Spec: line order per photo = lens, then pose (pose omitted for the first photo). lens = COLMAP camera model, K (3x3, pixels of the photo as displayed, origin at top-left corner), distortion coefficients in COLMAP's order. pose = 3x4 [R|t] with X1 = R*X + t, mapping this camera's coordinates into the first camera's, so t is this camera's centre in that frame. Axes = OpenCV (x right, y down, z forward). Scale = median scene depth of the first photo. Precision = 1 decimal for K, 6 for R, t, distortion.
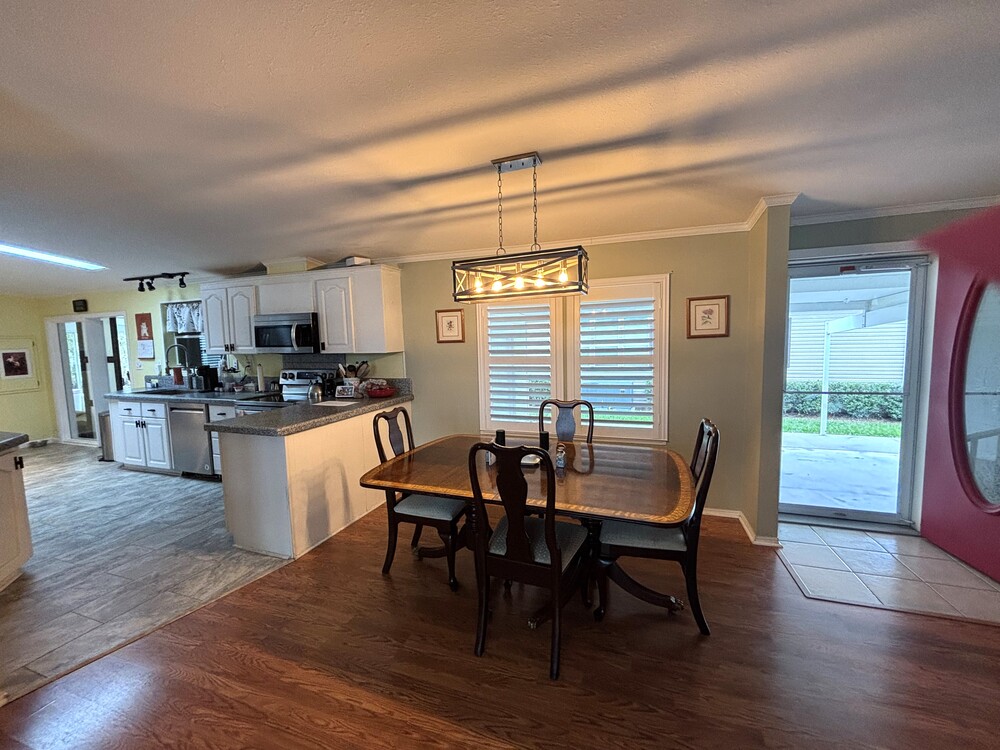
lens RADIAL K [[399.7, 0, 478.7], [0, 399.7, 371.8], [0, 0, 1]] dist [0.000119, 0.012837]
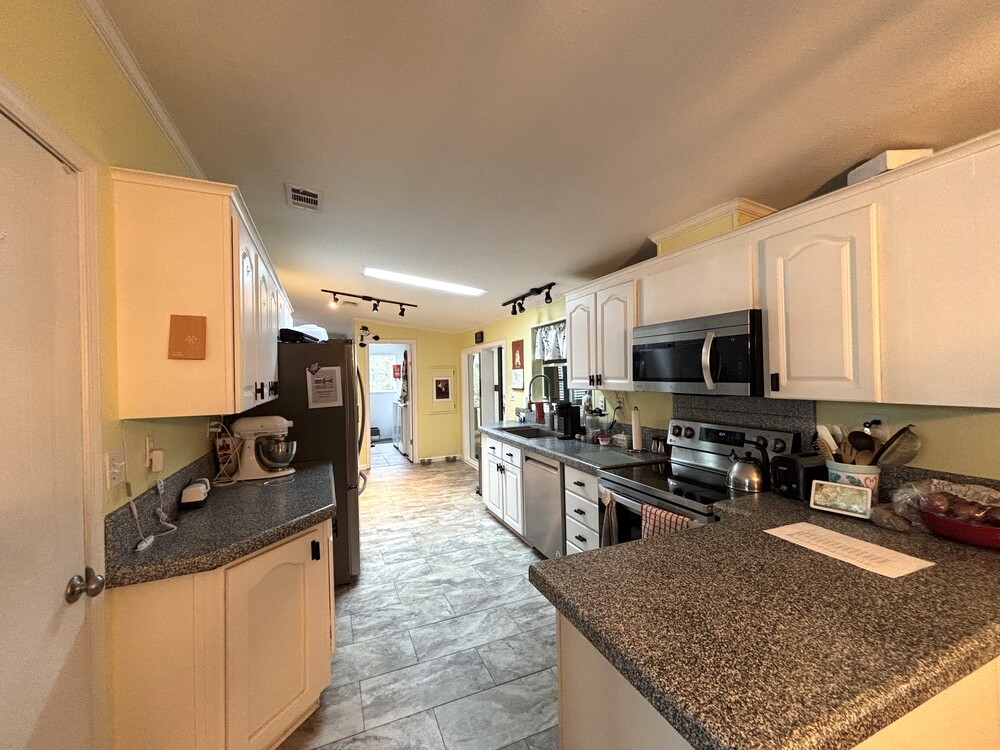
lens RADIAL K [[396.1, 0, 495.0], [0, 396.1, 373.0], [0, 0, 1]] dist [-0.000073, -0.000060]
pose [[0.688282, 0.008182, -0.725397, -0.240273], [-0.059000, 0.997255, -0.044733, -0.030560], [0.723040, 0.073587, 0.686876, 0.394797]]
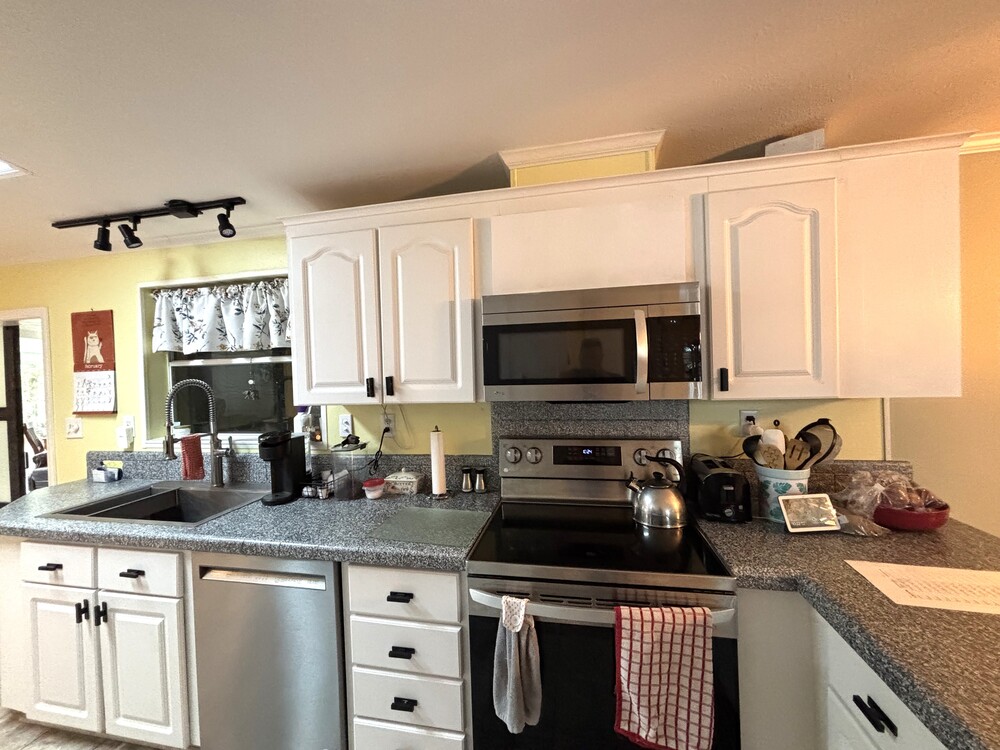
lens RADIAL K [[400.2, 0, 500.0], [0, 400.2, 375.0], [0, 0, 1]] dist [0.000996, 0.000193]
pose [[0.987169, -0.008596, 0.159446, -0.532830], [0.020140, 0.997278, -0.070926, -0.039873], [-0.158402, 0.073227, 0.984656, 0.575774]]
